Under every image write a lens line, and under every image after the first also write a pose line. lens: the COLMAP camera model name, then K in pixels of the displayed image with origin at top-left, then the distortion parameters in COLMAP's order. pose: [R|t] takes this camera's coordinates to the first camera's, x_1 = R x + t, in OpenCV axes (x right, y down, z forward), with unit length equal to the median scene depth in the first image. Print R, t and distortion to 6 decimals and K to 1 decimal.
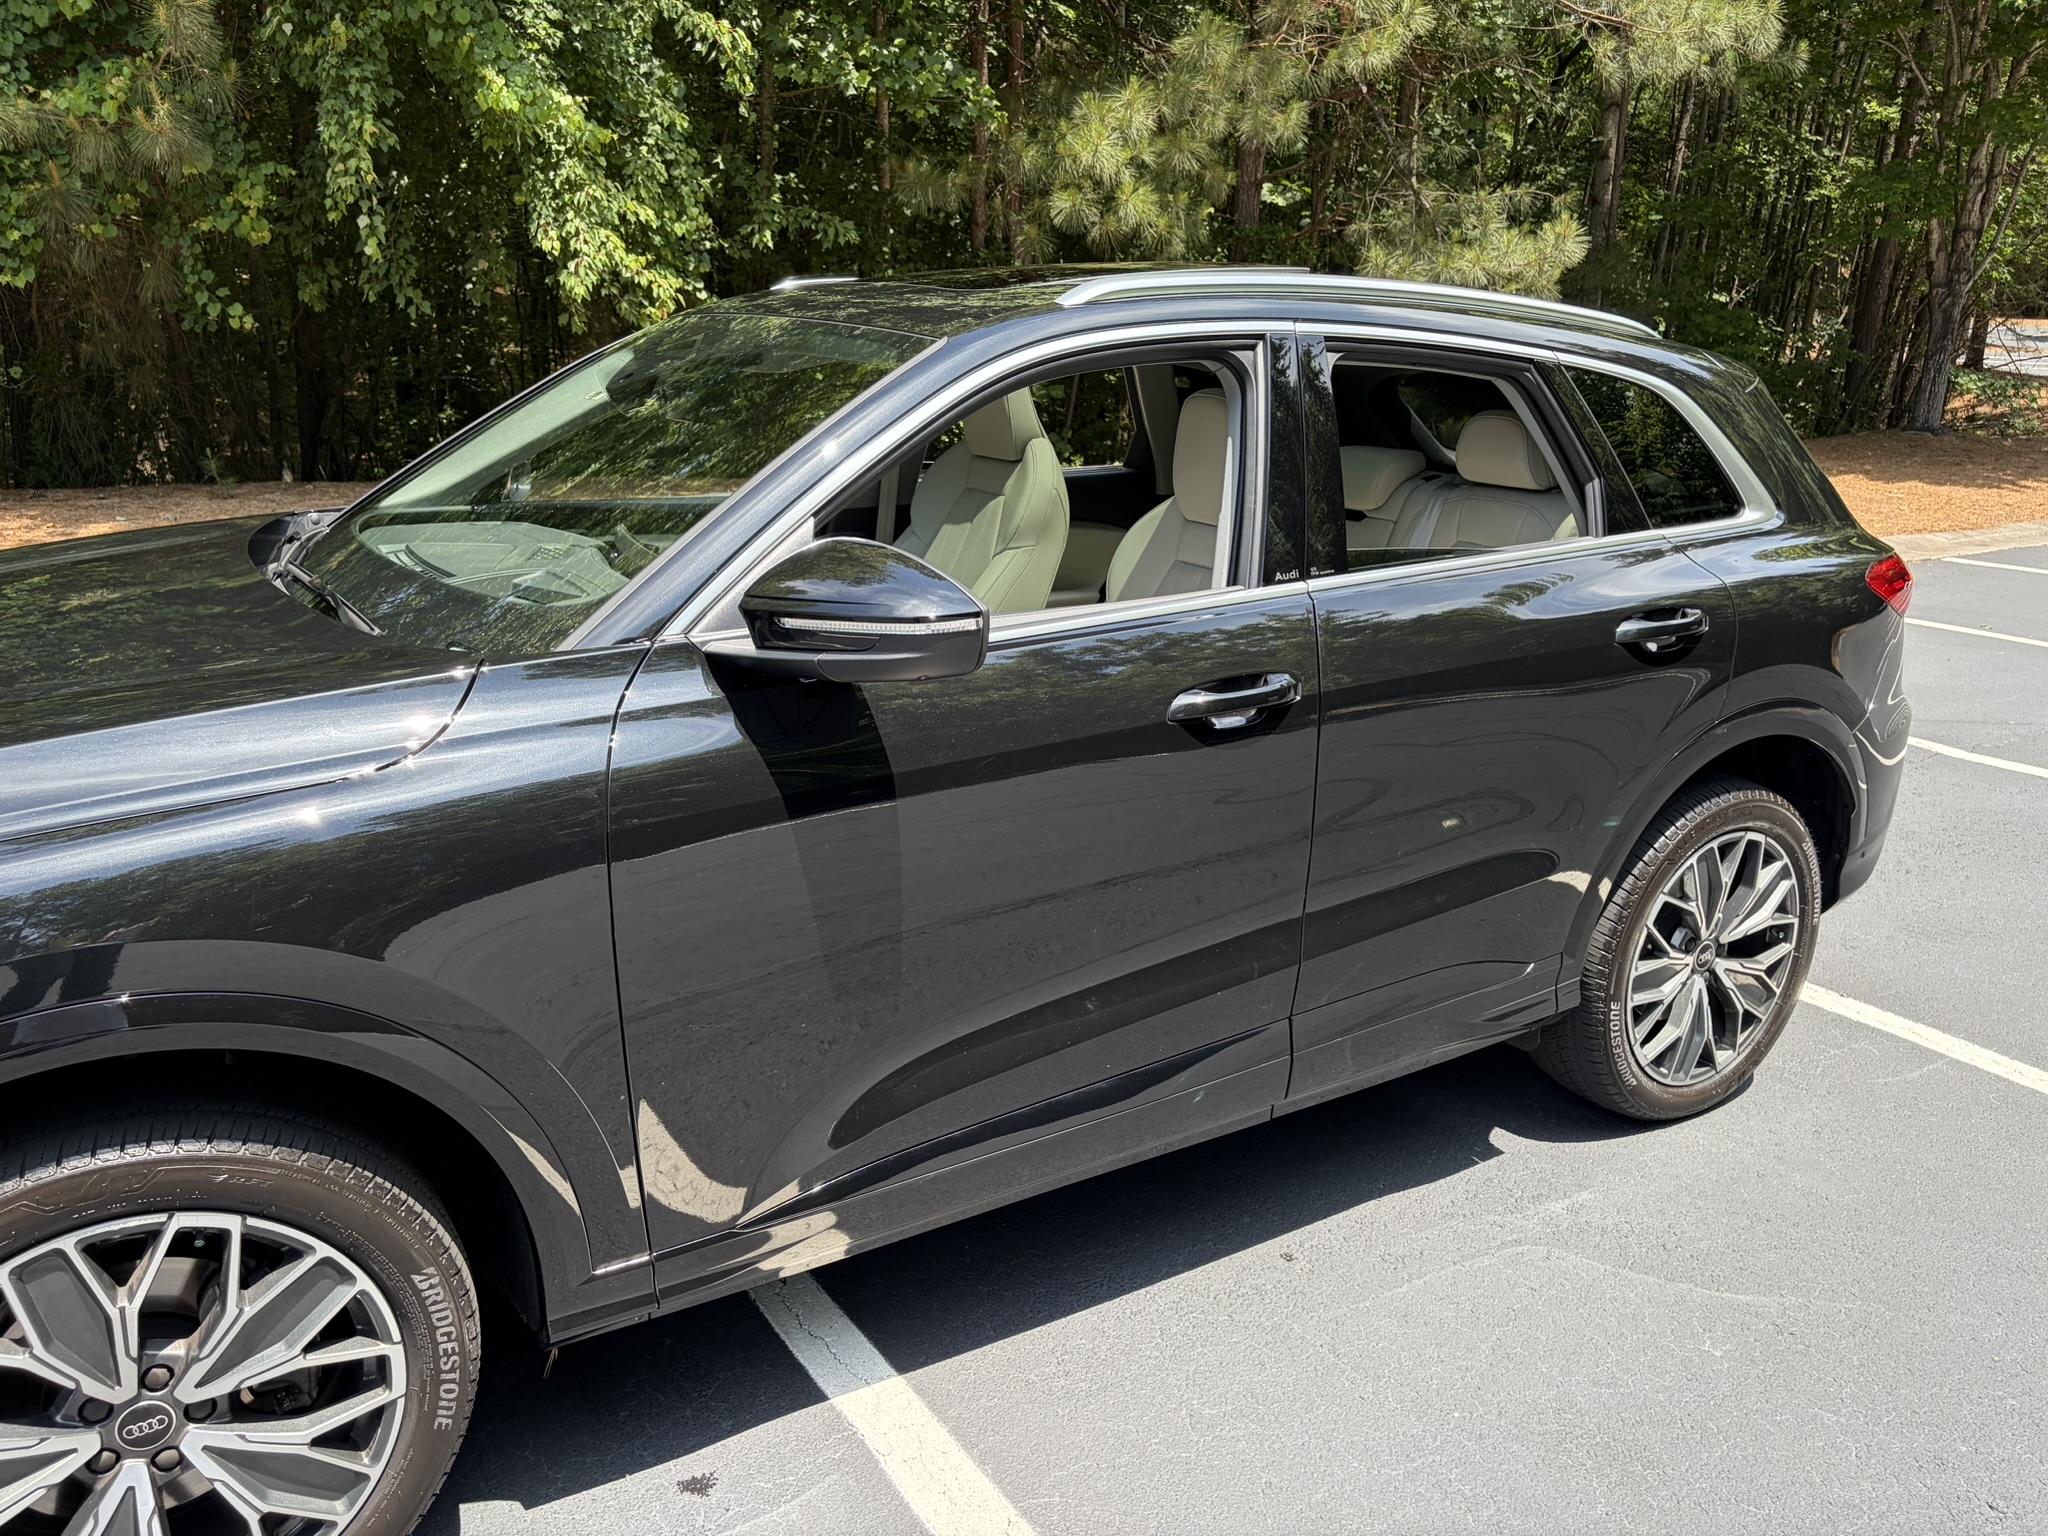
lens RADIAL K [[1557.6, 0, 1019.7], [0, 1557.6, 766.3], [0, 0, 1]] dist [0.051191, -0.062411]
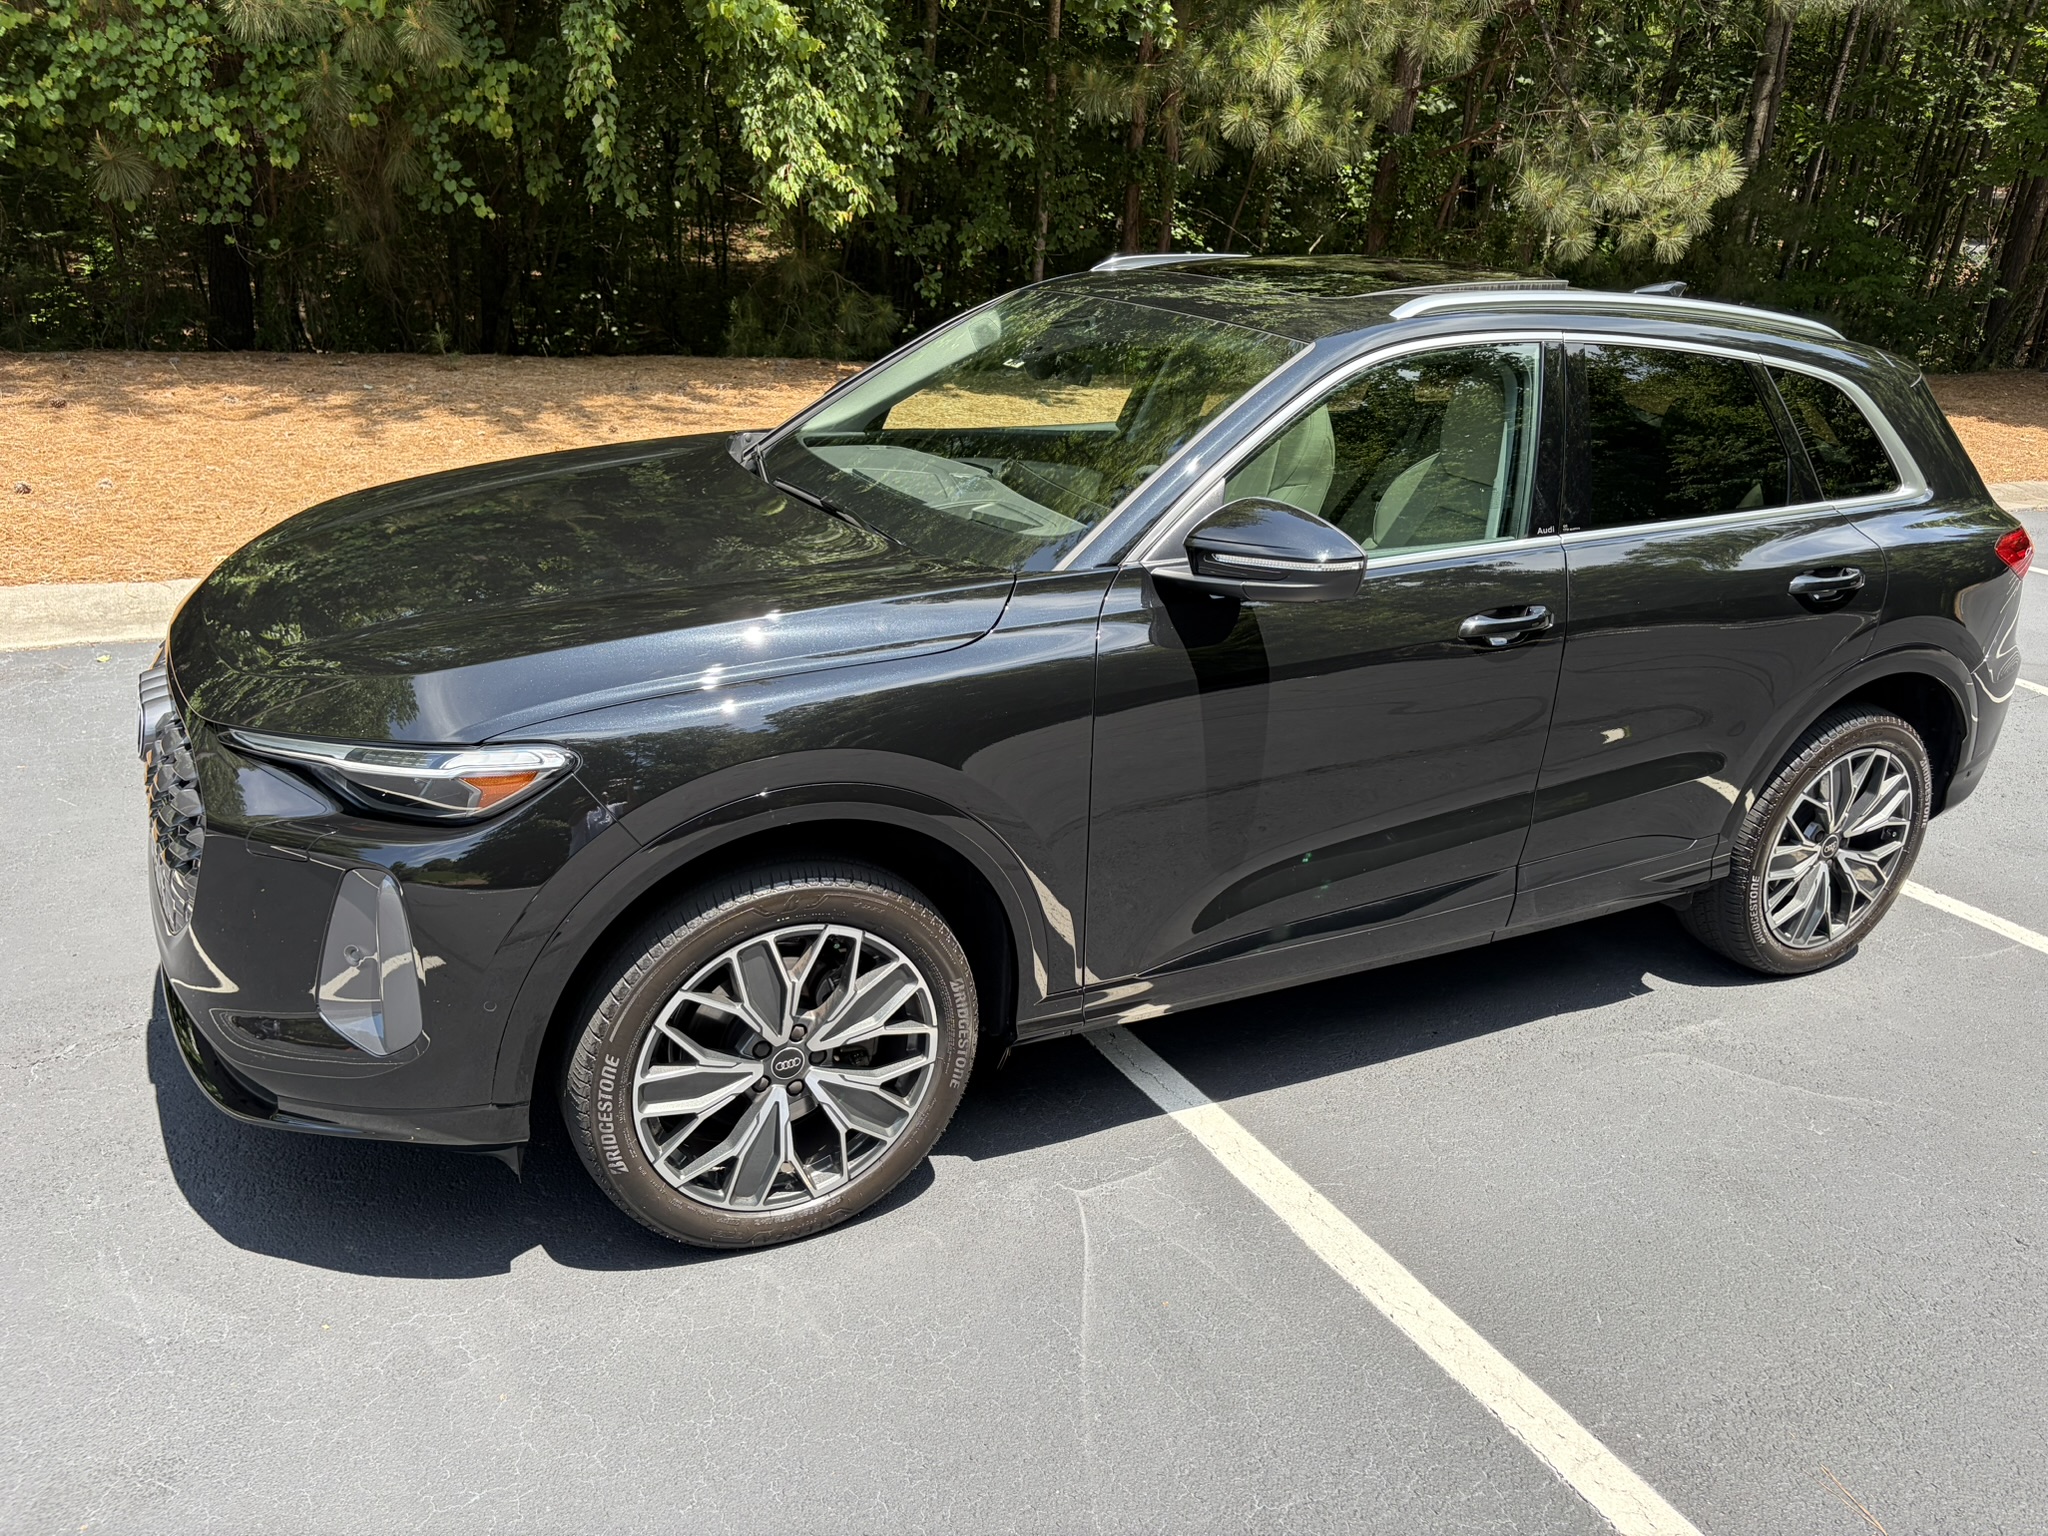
lens RADIAL K [[1565.2, 0, 1008.7], [0, 1565.2, 779.4], [0, 0, 1]] dist [0.060246, -0.071380]
pose [[0.997136, 0.060103, -0.045915, -0.061156], [-0.056270, 0.995154, 0.080632, 0.001257], [0.050539, -0.077817, 0.995686, -0.107319]]
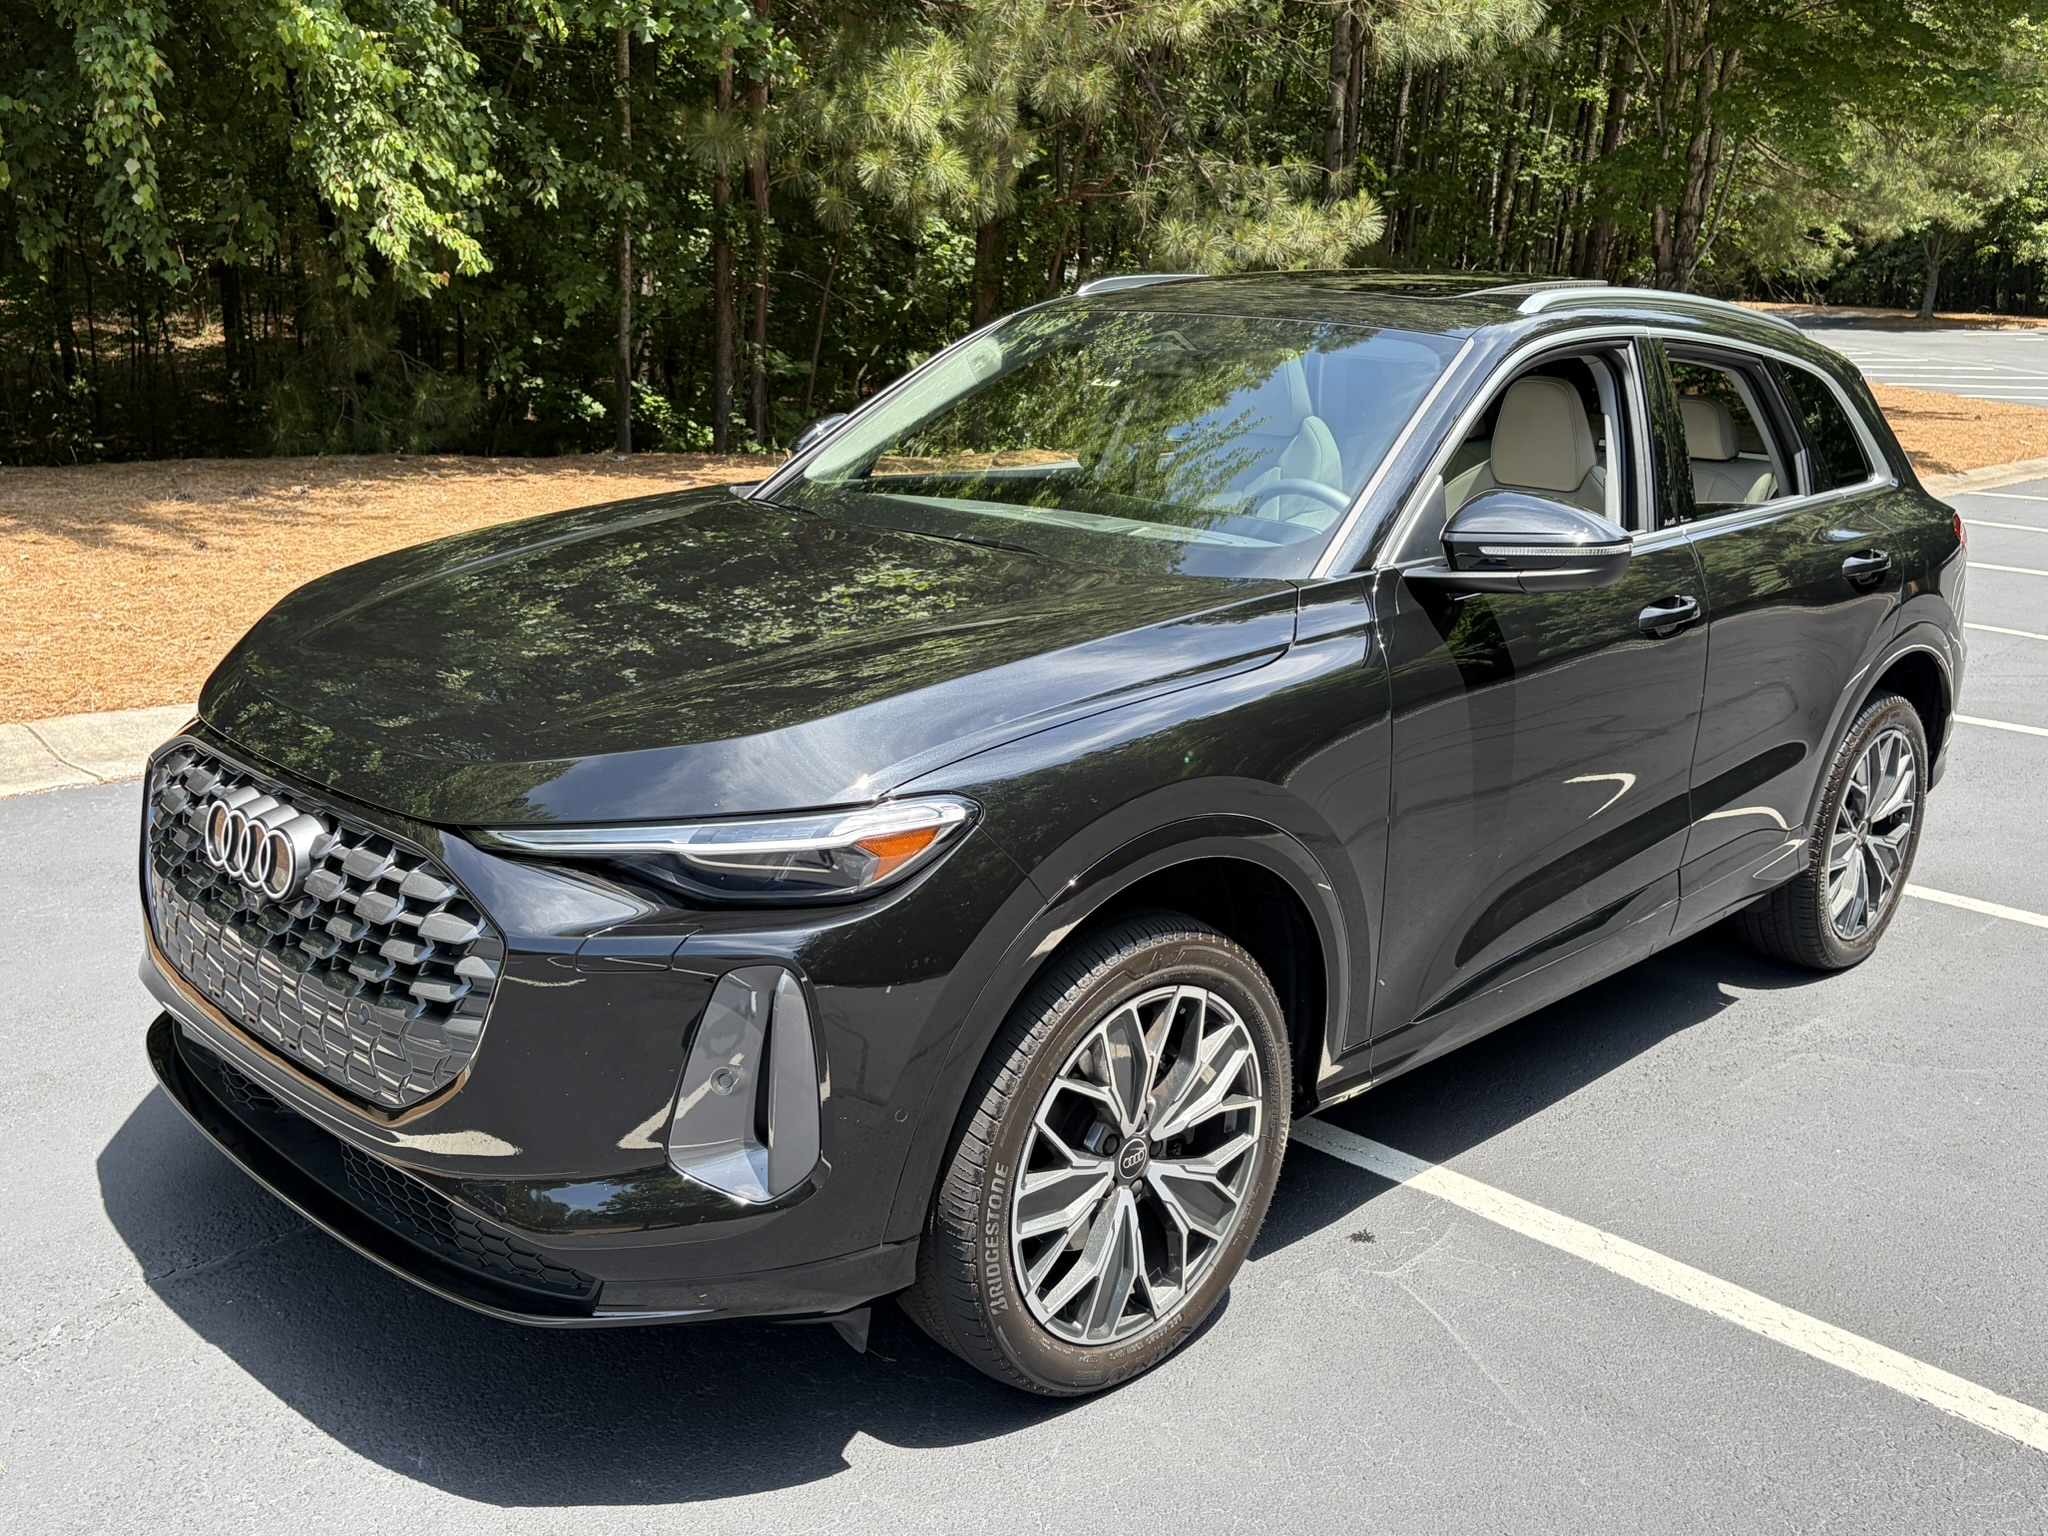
lens RADIAL K [[1869.5, 0, 1018.5], [0, 1869.5, 776.6], [0, 0, 1]] dist [0.026165, -0.007080]
pose [[0.970478, -0.043364, 0.237261, -0.215962], [0.047754, 0.998777, -0.012784, 0.024265], [-0.236416, 0.023737, 0.971362, -0.110502]]
